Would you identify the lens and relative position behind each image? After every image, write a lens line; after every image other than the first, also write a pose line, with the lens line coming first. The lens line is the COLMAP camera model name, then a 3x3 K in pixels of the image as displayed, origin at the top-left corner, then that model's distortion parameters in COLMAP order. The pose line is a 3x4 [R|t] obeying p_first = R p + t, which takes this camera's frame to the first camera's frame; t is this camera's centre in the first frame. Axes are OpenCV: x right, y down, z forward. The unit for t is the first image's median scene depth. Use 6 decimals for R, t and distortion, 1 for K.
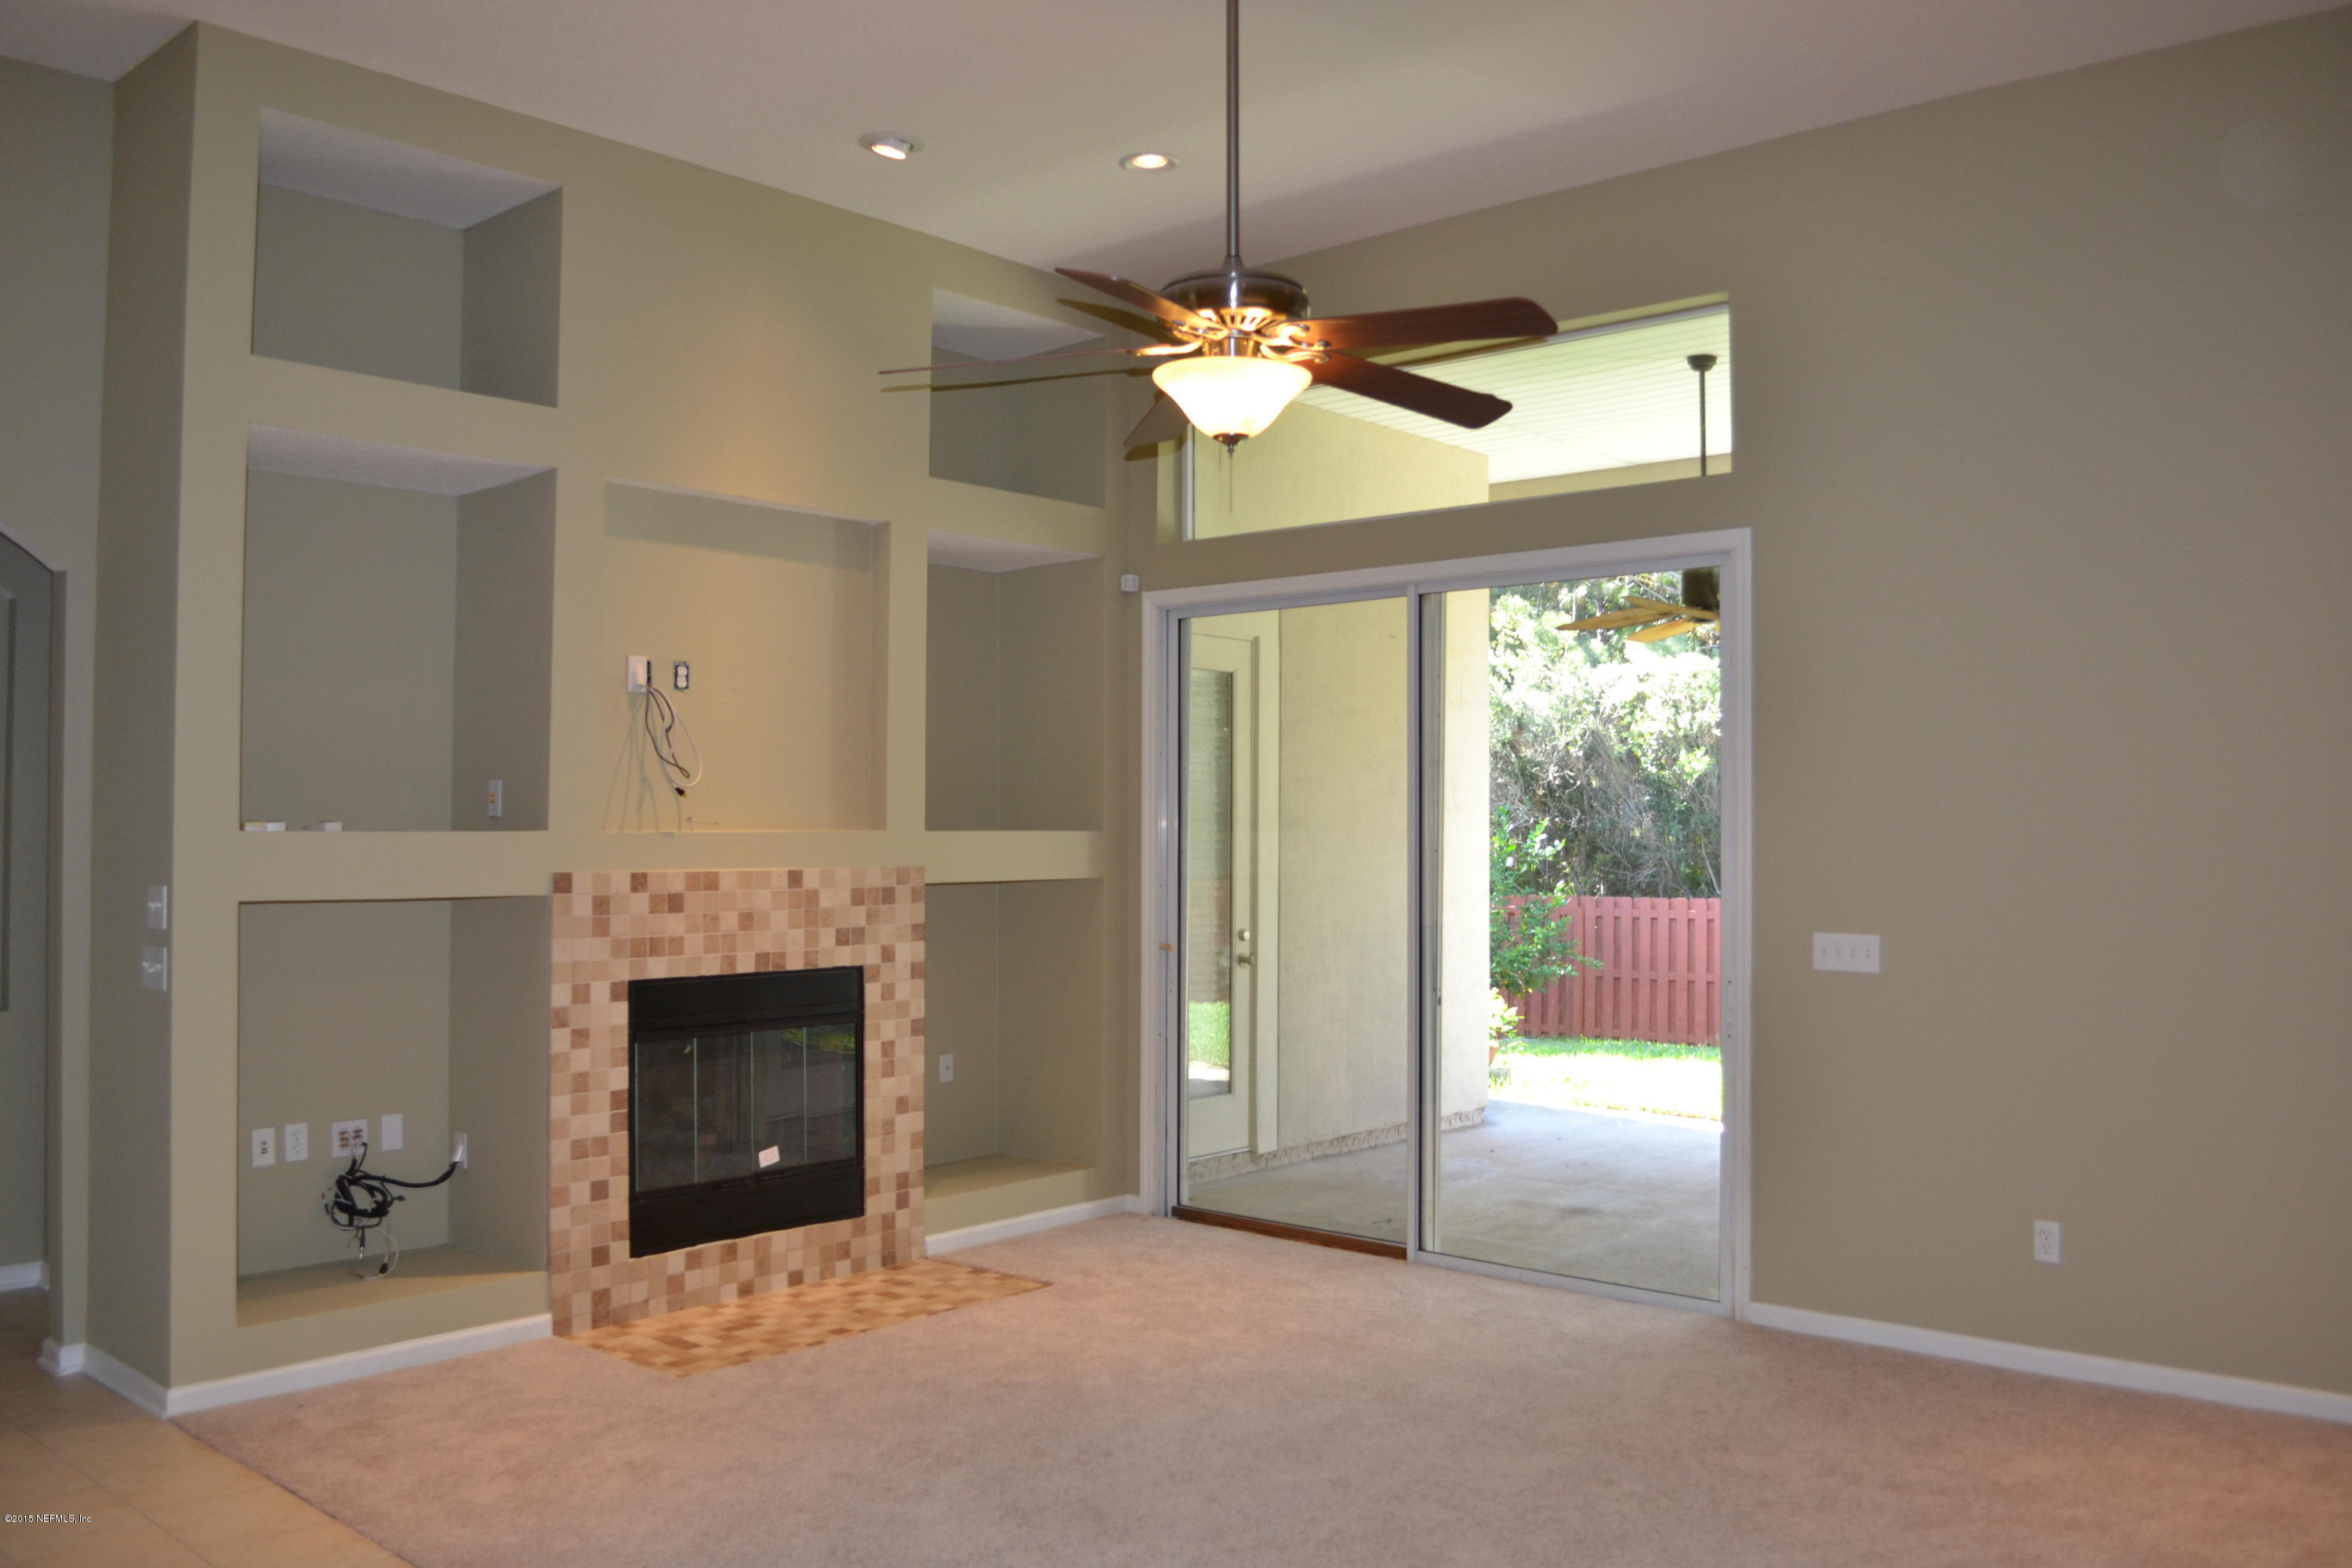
lens RADIAL K [[1870.8, 0, 1176.0], [0, 1870.8, 784.0], [0, 0, 1]] dist [-0.069281, -0.000890]
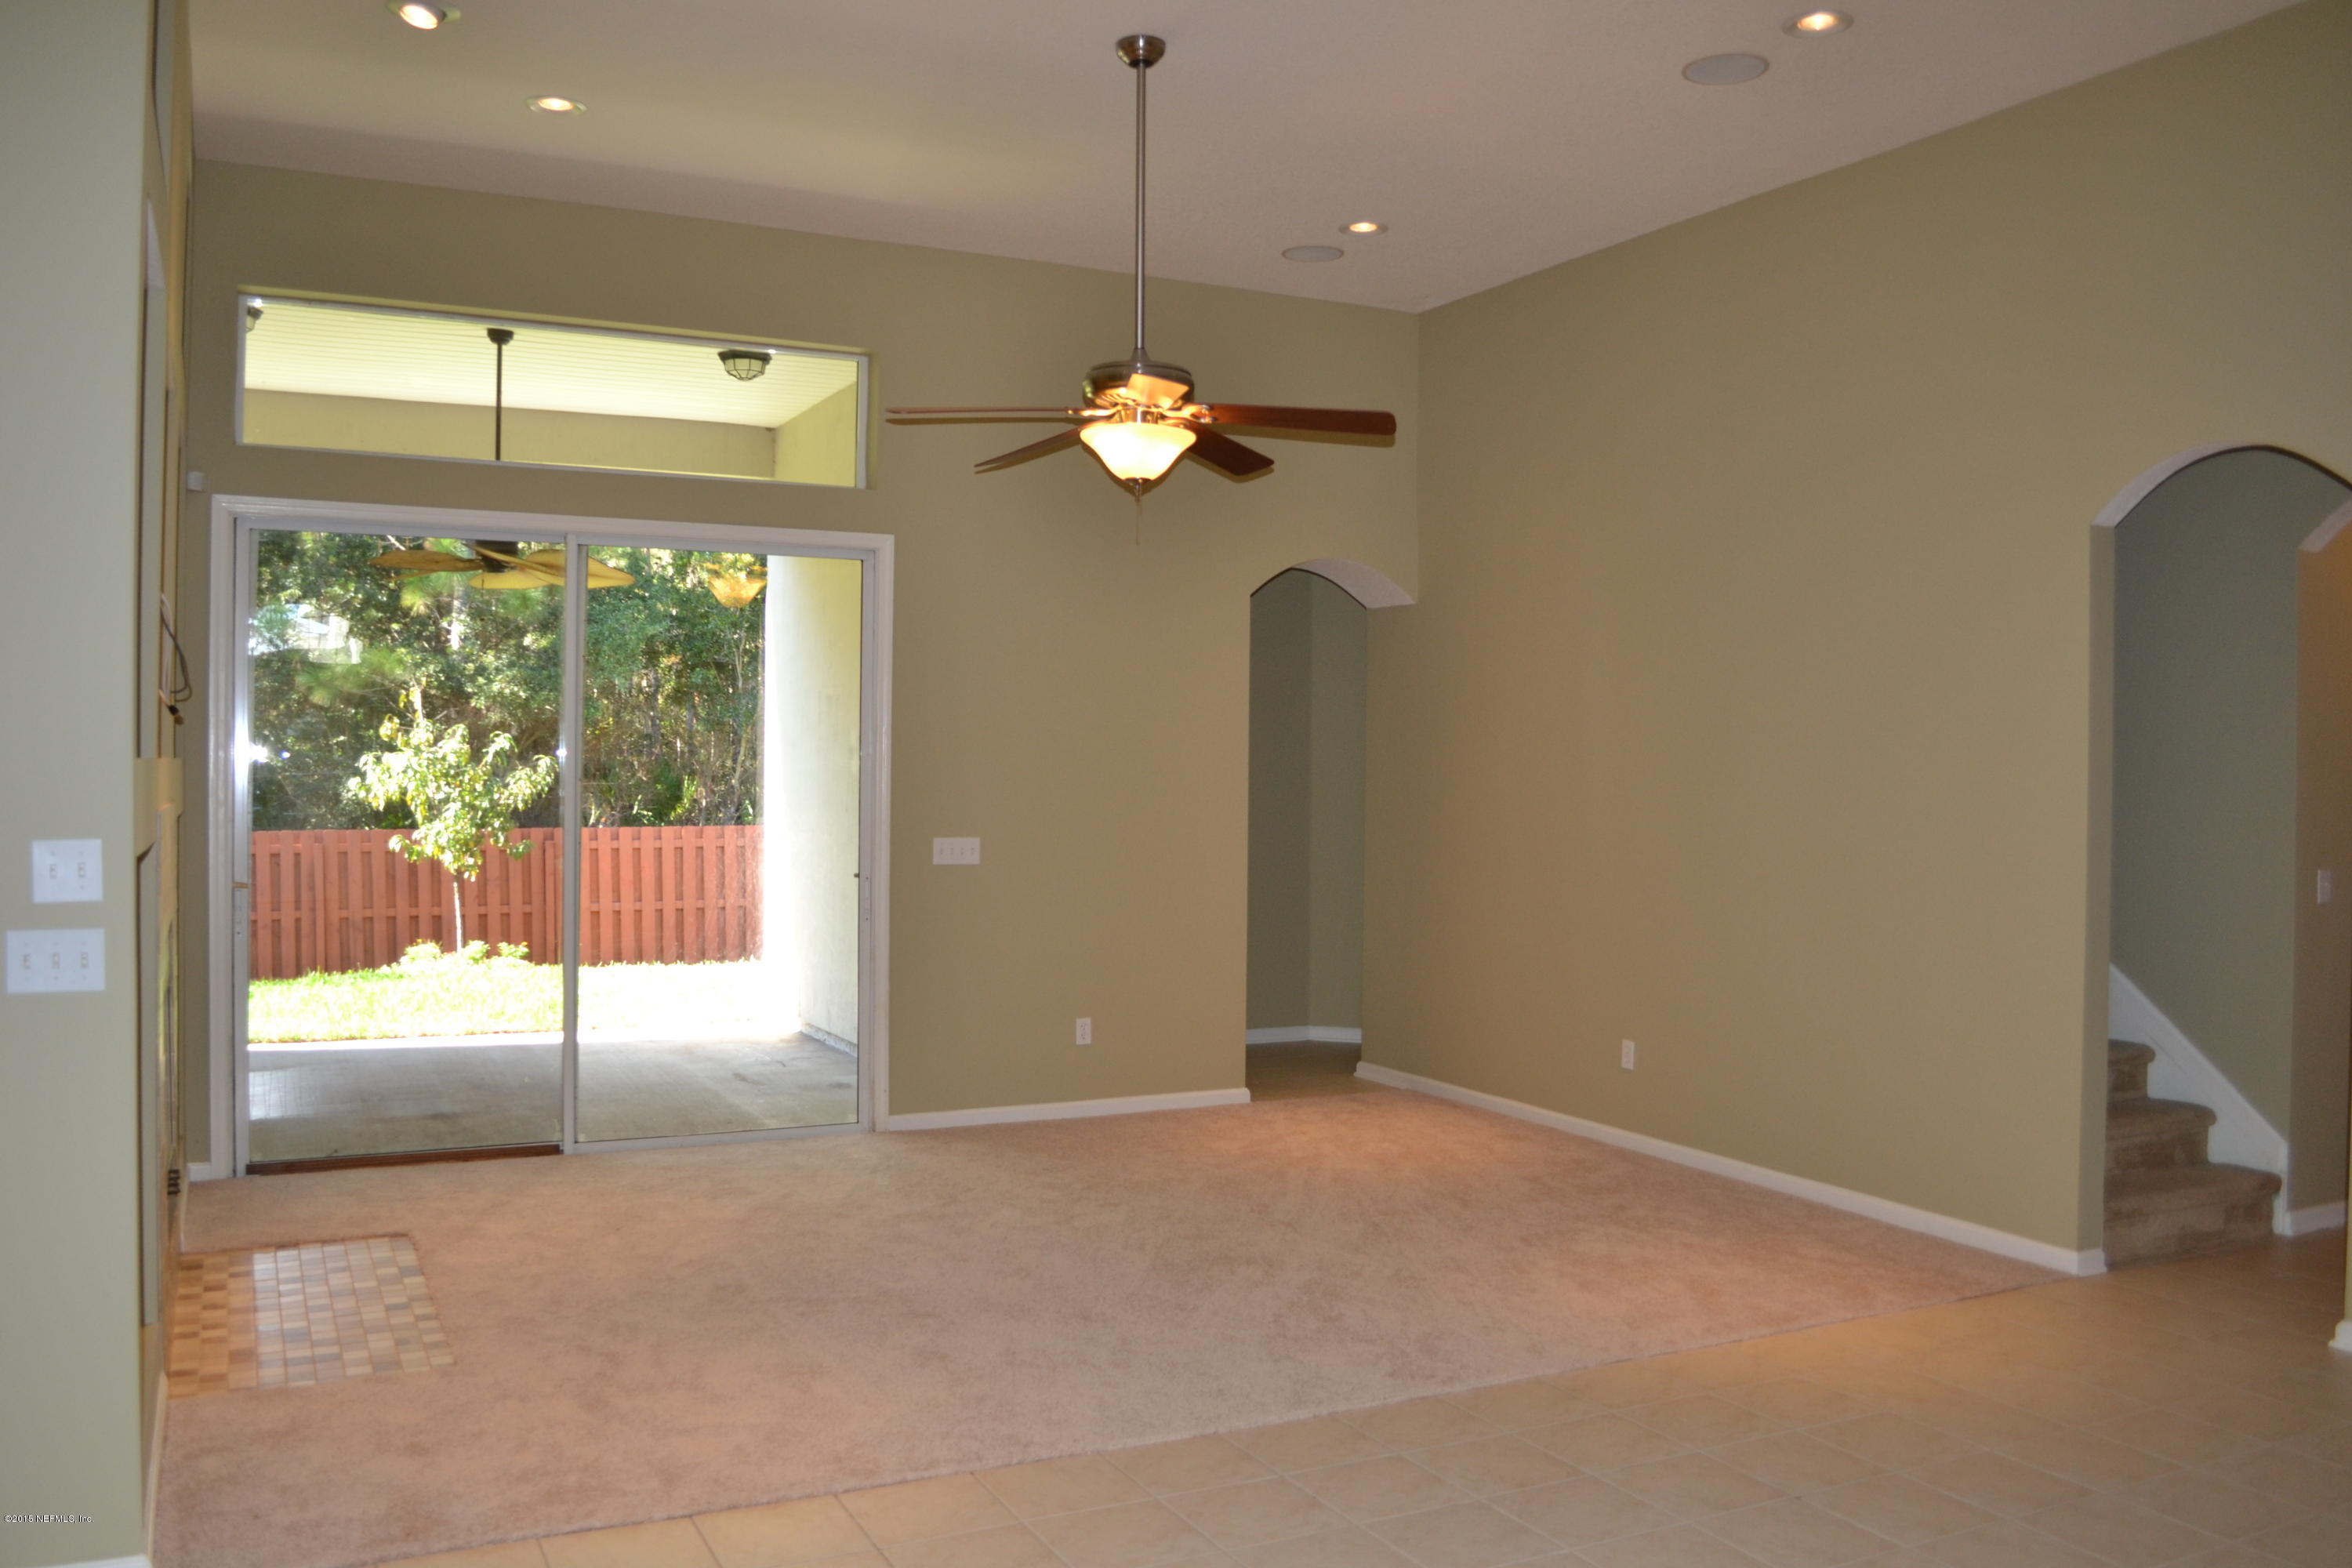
lens RADIAL K [[1870.8, 0, 1176.0], [0, 1870.8, 784.0], [0, 0, 1]] dist [-0.069281, -0.000890]
pose [[0.378959, -0.006013, 0.925394, -0.872374], [-0.028931, 0.999413, 0.018341, 0.009763], [-0.924961, -0.033723, 0.378563, 0.312638]]
